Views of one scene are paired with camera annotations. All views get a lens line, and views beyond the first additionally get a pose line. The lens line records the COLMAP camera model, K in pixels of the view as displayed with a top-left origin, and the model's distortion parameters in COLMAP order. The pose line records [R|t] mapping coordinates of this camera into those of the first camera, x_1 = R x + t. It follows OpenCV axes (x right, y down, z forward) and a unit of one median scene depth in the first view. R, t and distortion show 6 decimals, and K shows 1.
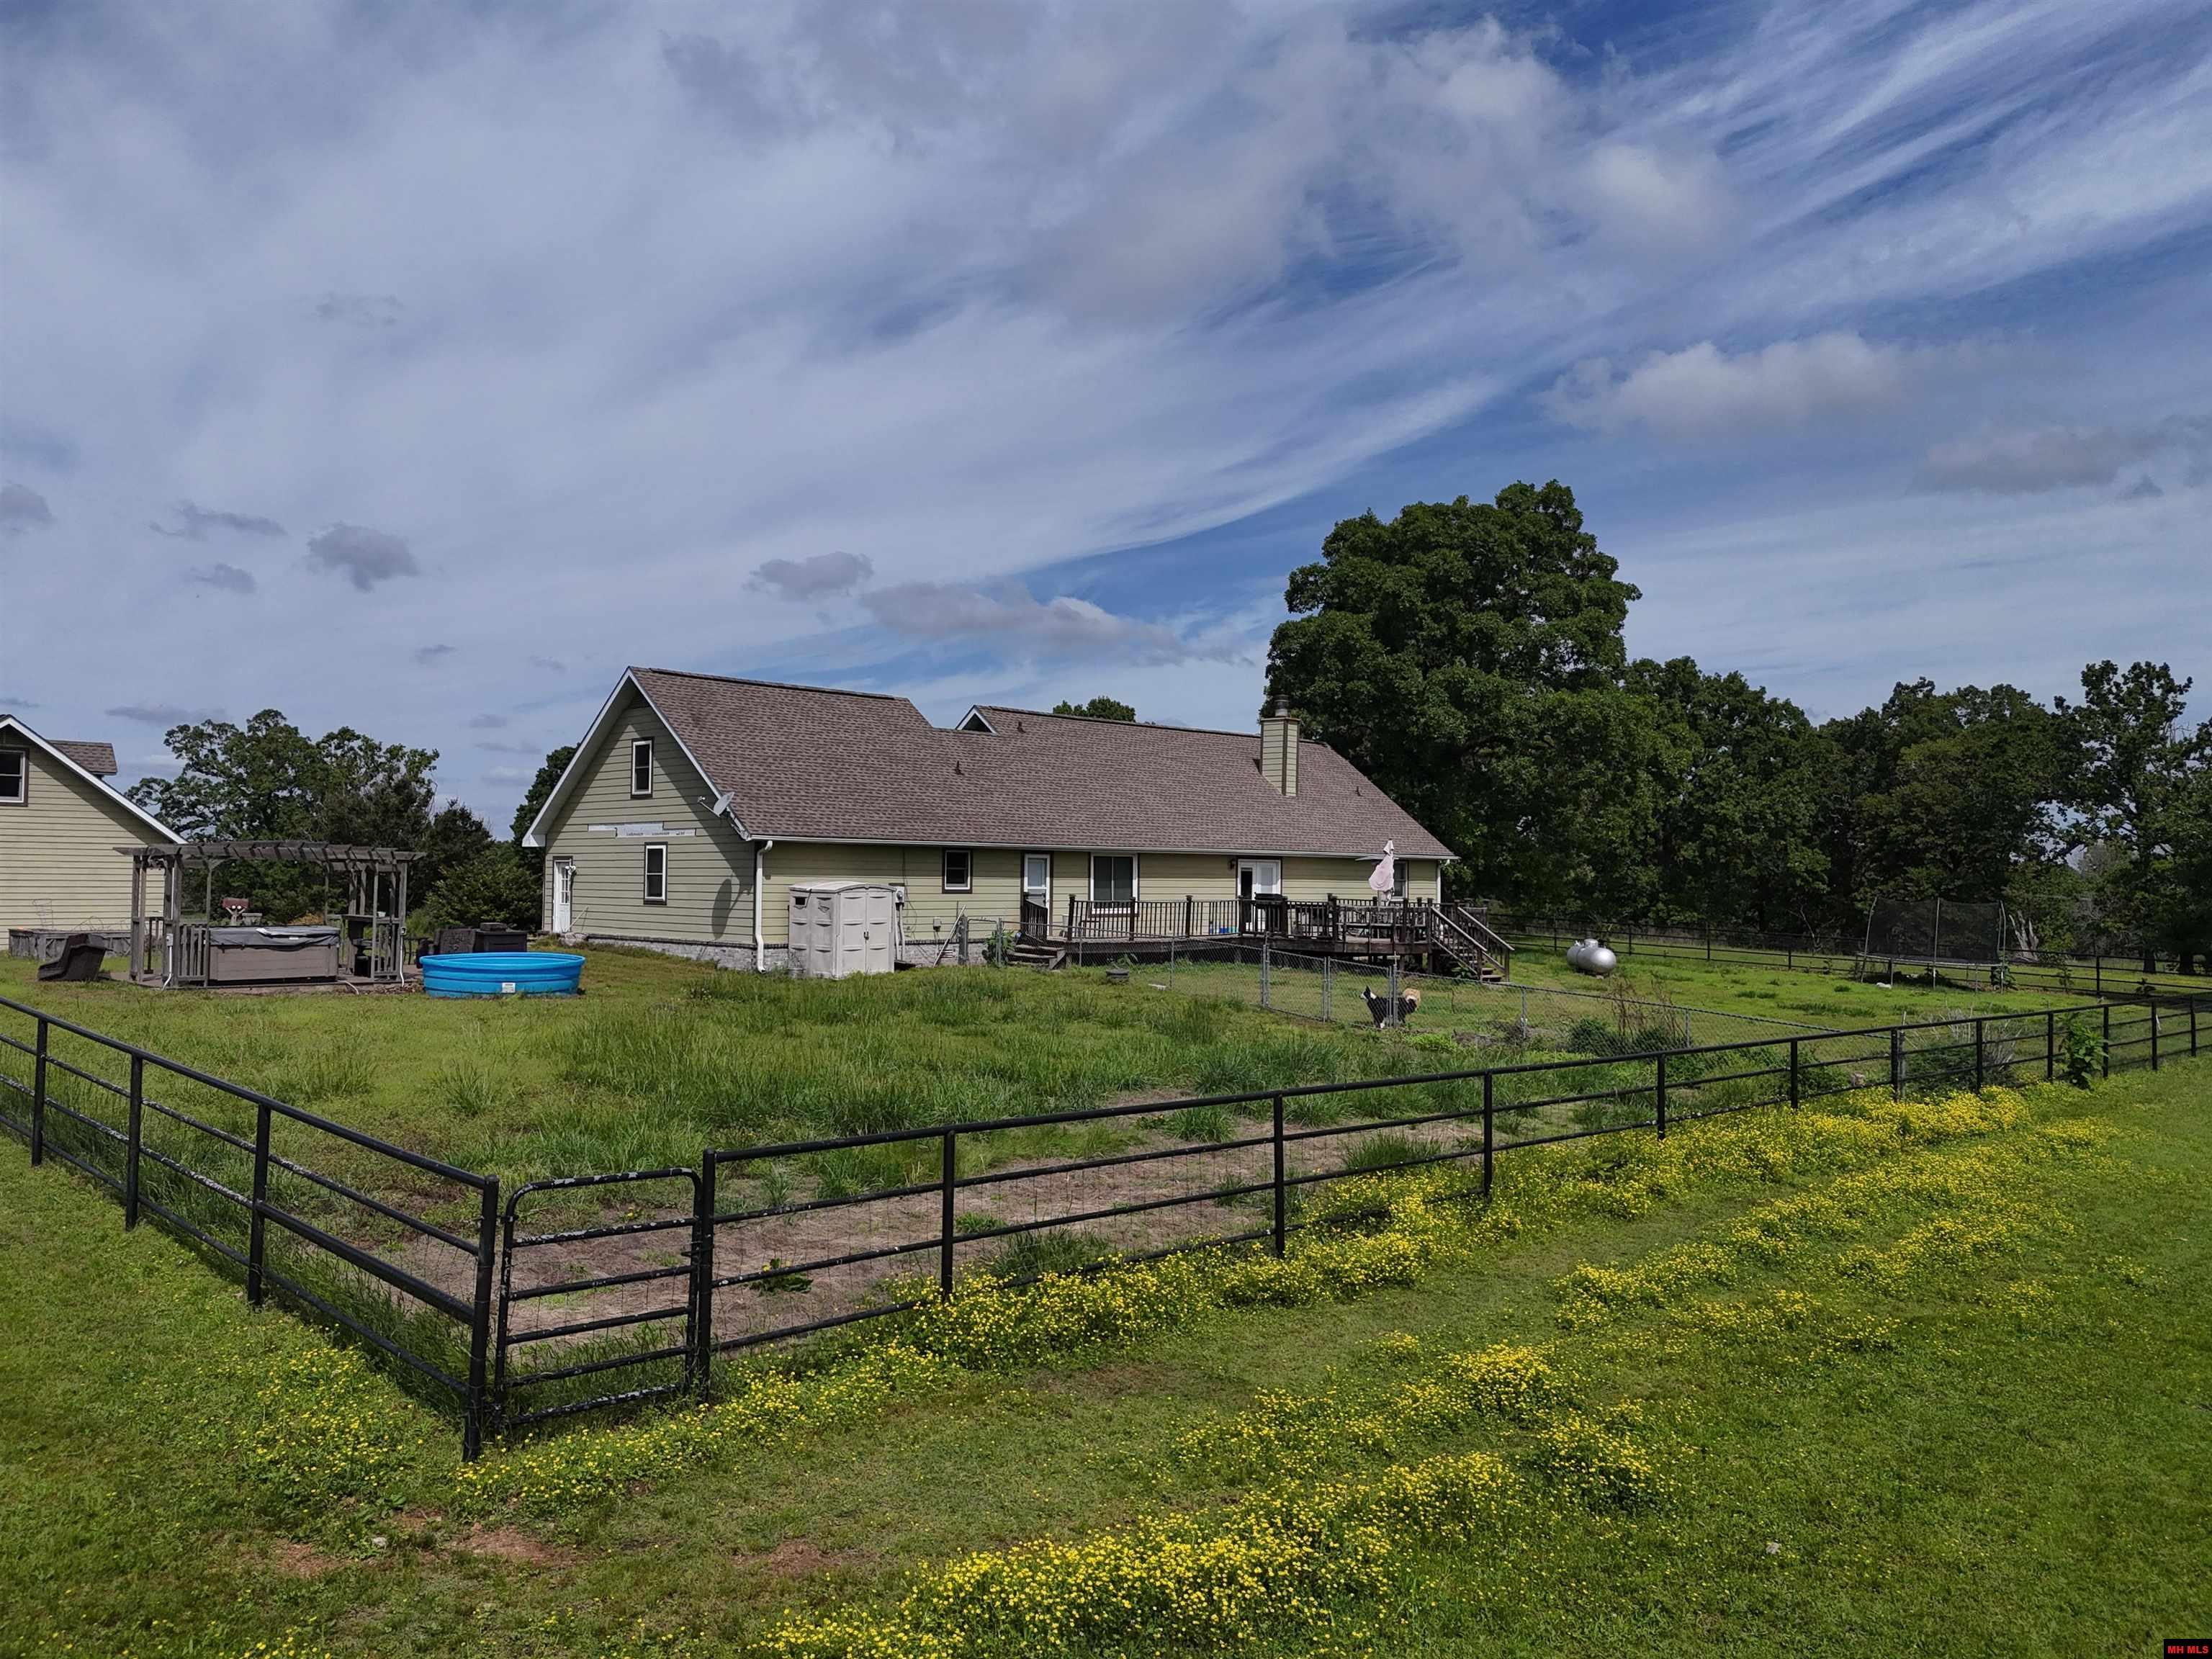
lens RADIAL K [[1645.0, 0, 1109.6], [0, 1645.0, 822.8], [0, 0, 1]] dist [0.007133, -0.001861]
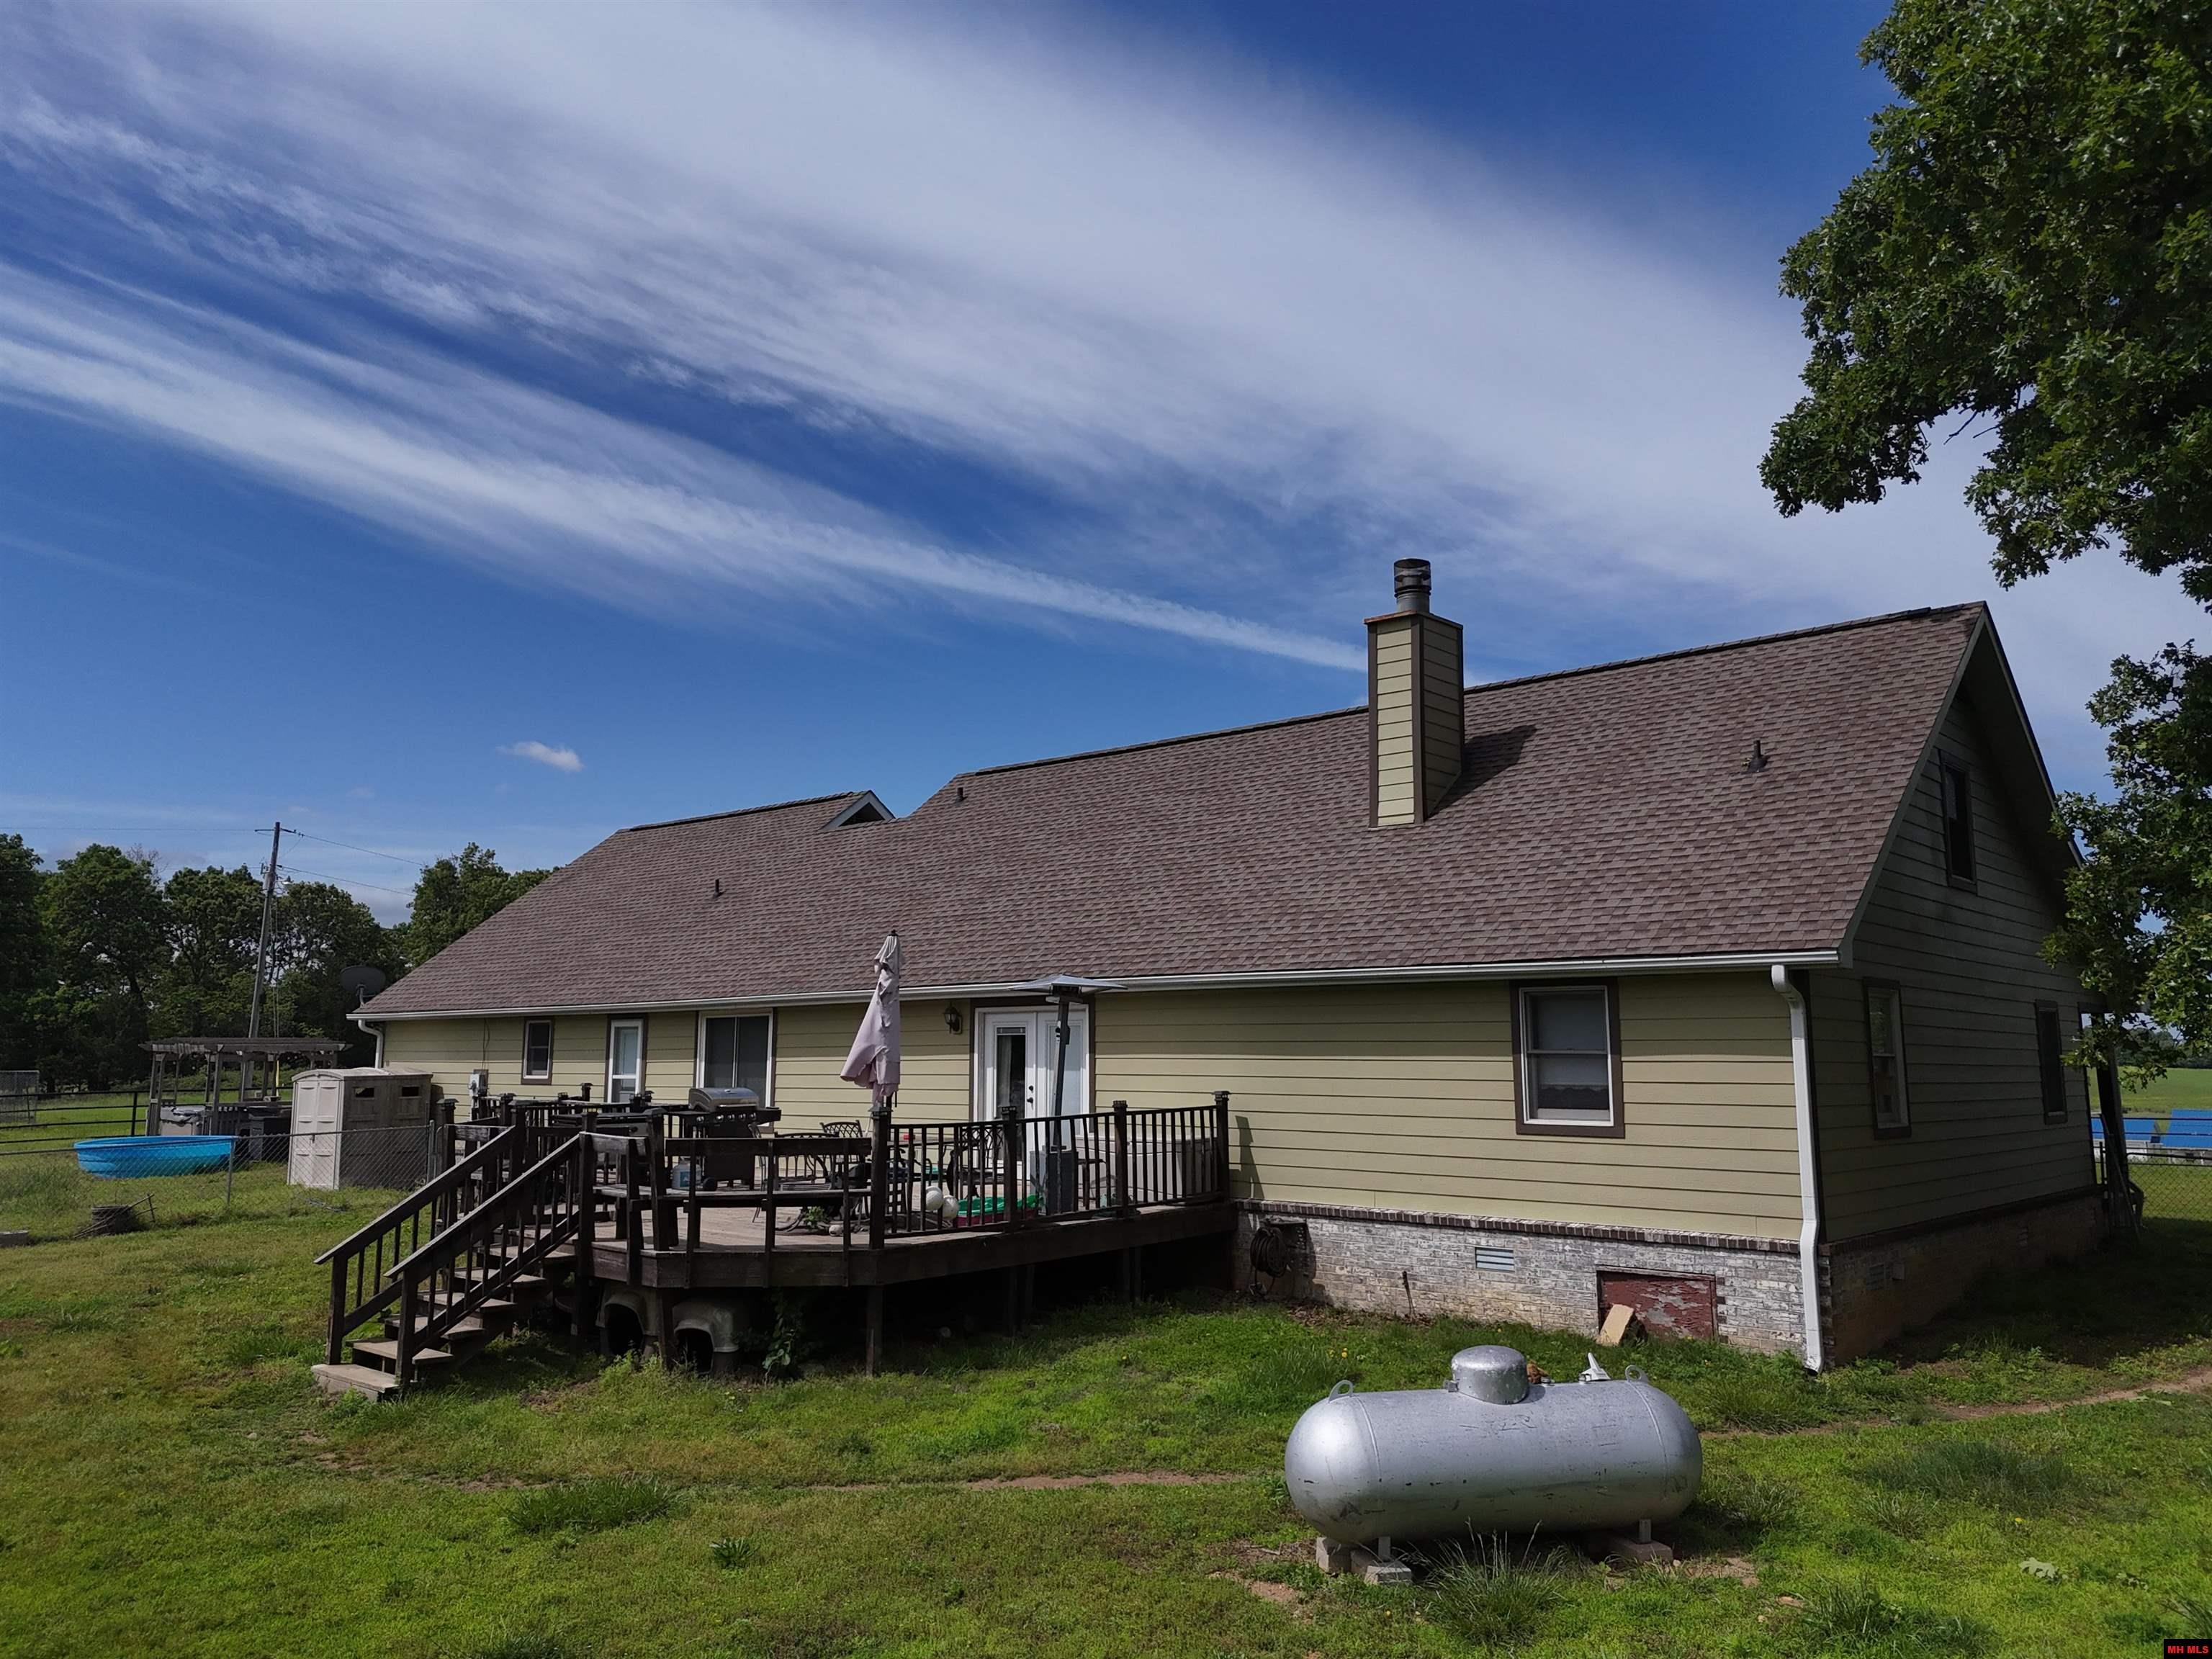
lens RADIAL K [[1645.0, 0, 1106.3], [0, 1645.0, 825.6], [0, 0, 1]] dist [0.007133, -0.001861]
pose [[0.136456, -0.144525, -0.980047, 0.489350], [0.044653, 0.989193, -0.139657, 0.034648], [0.989639, -0.024705, 0.141435, 0.927071]]
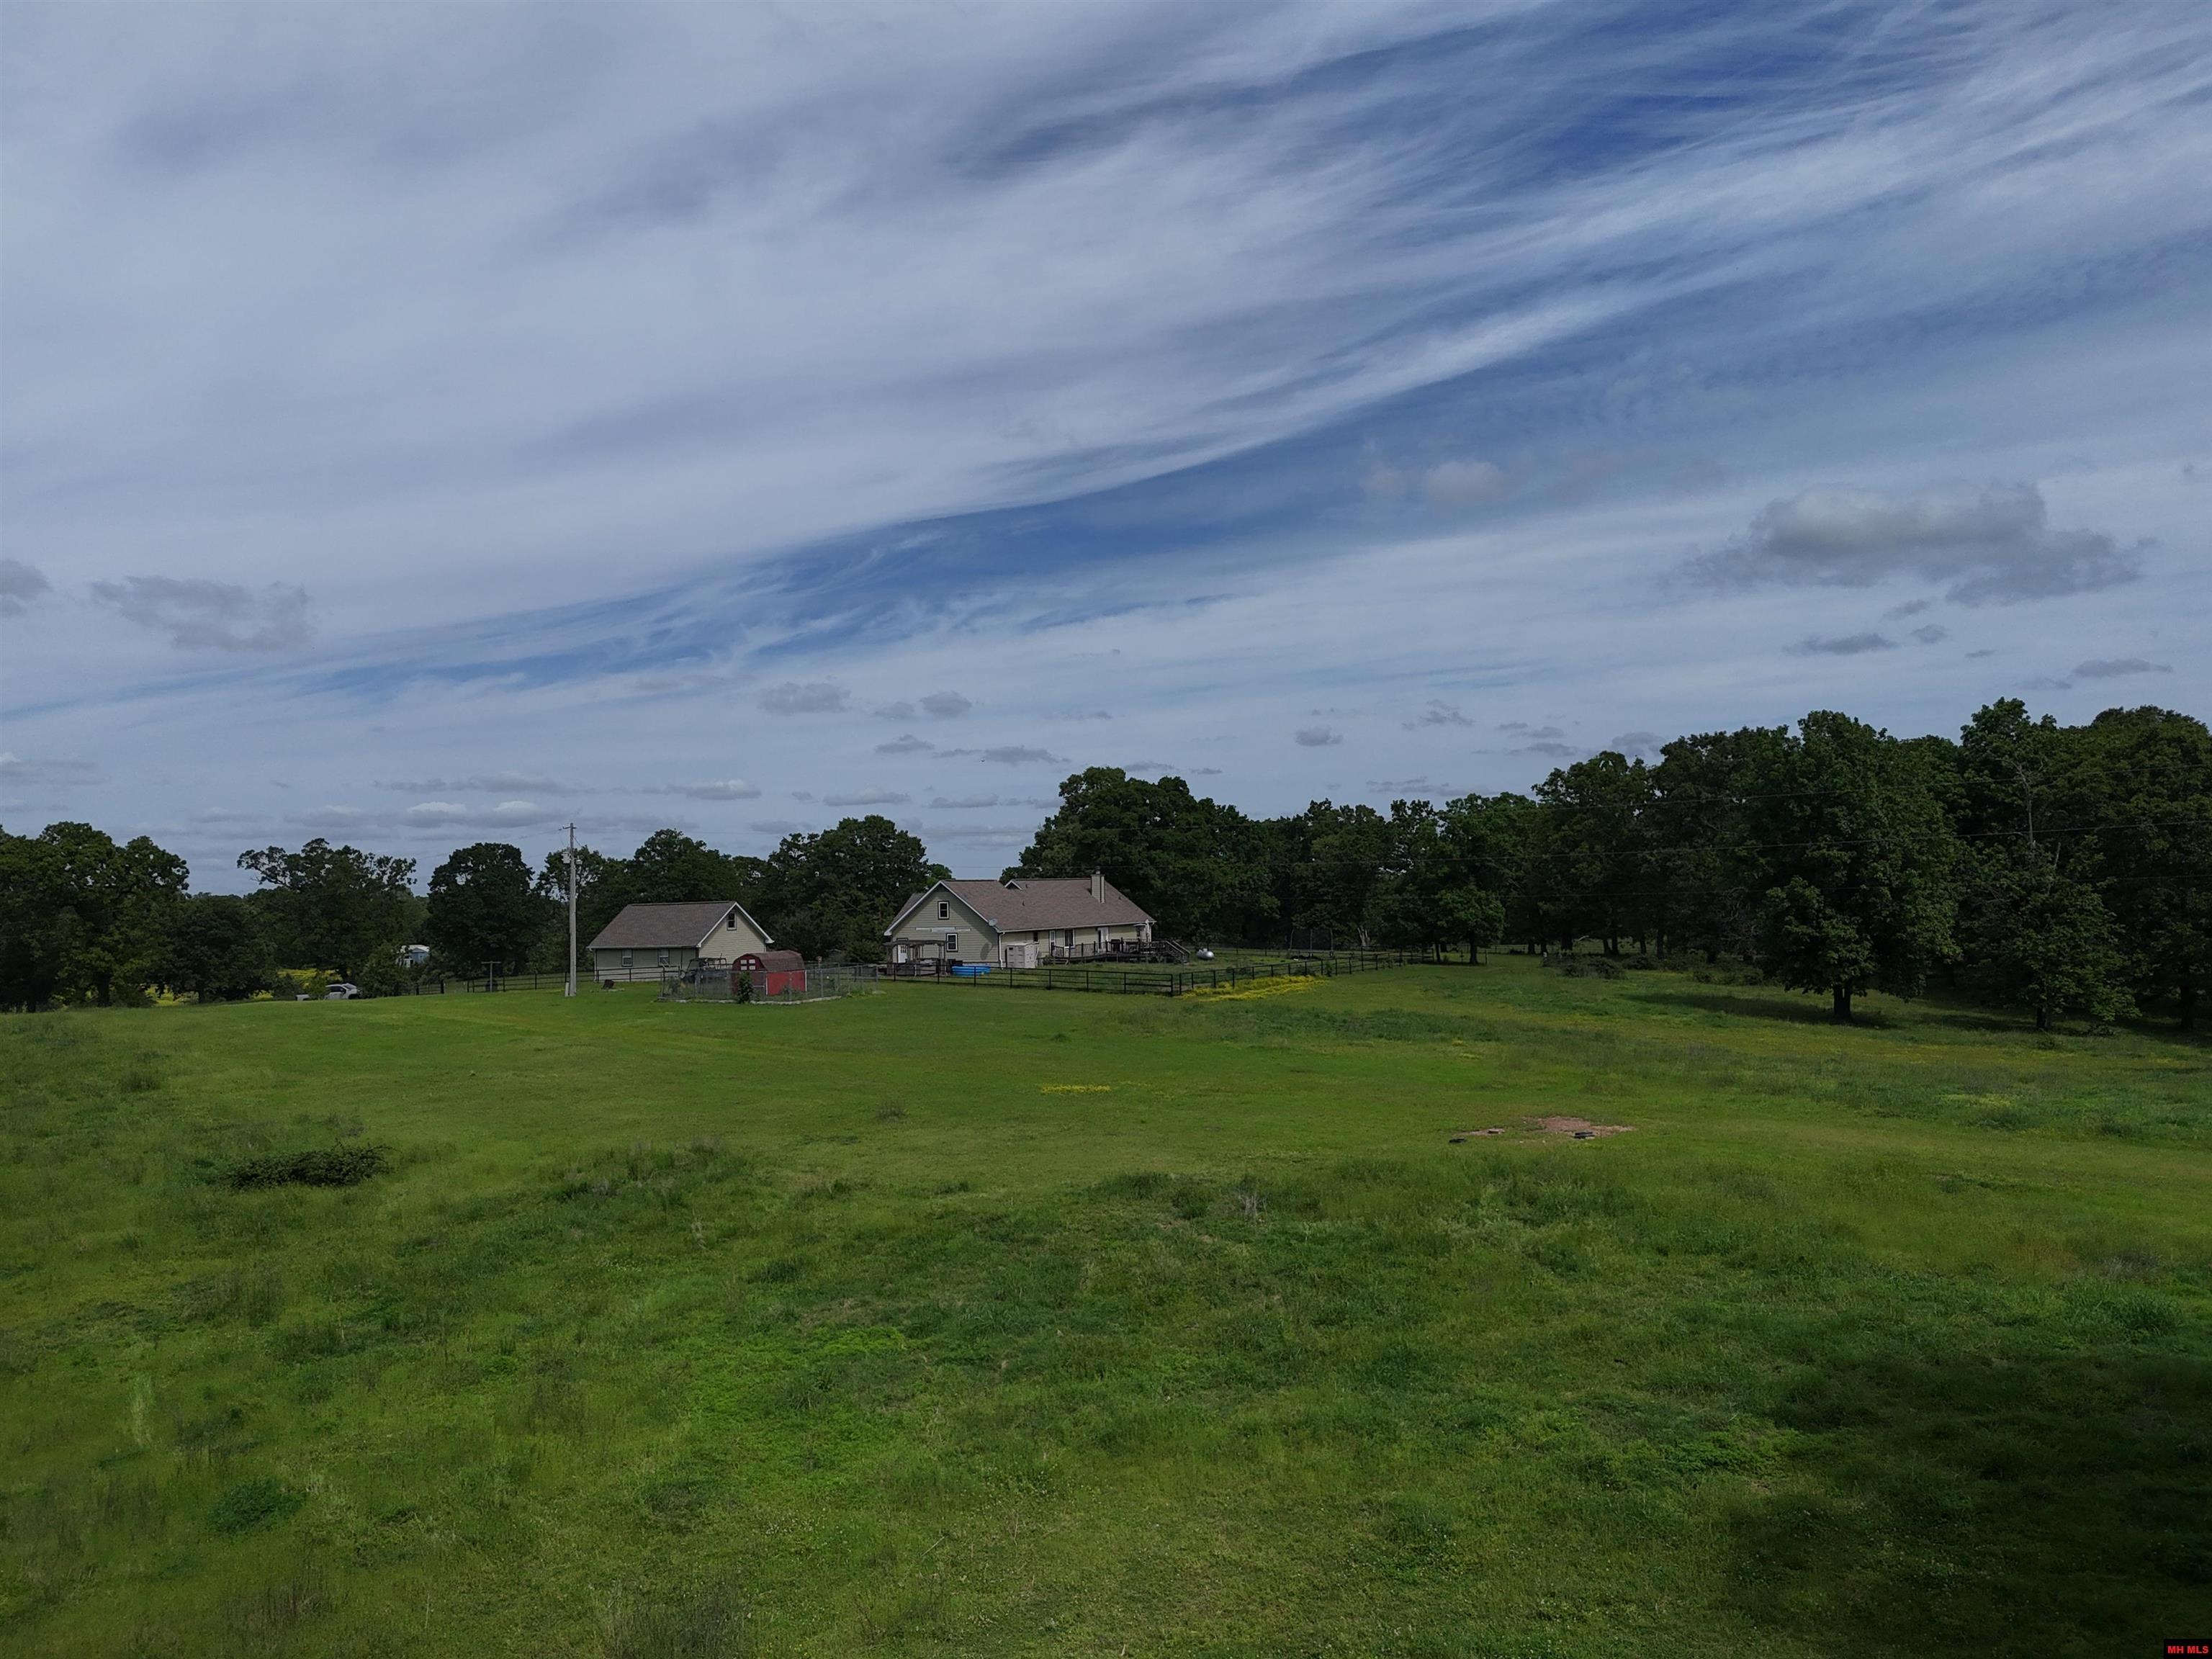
lens RADIAL K [[1645.0, 0, 1106.6], [0, 1645.0, 831.4], [0, 0, 1]] dist [0.007133, -0.001861]
pose [[0.952795, -0.026907, 0.302419, -0.771954], [0.028780, 0.999584, -0.001738, -0.140954], [-0.302246, 0.010359, 0.953174, -1.780465]]
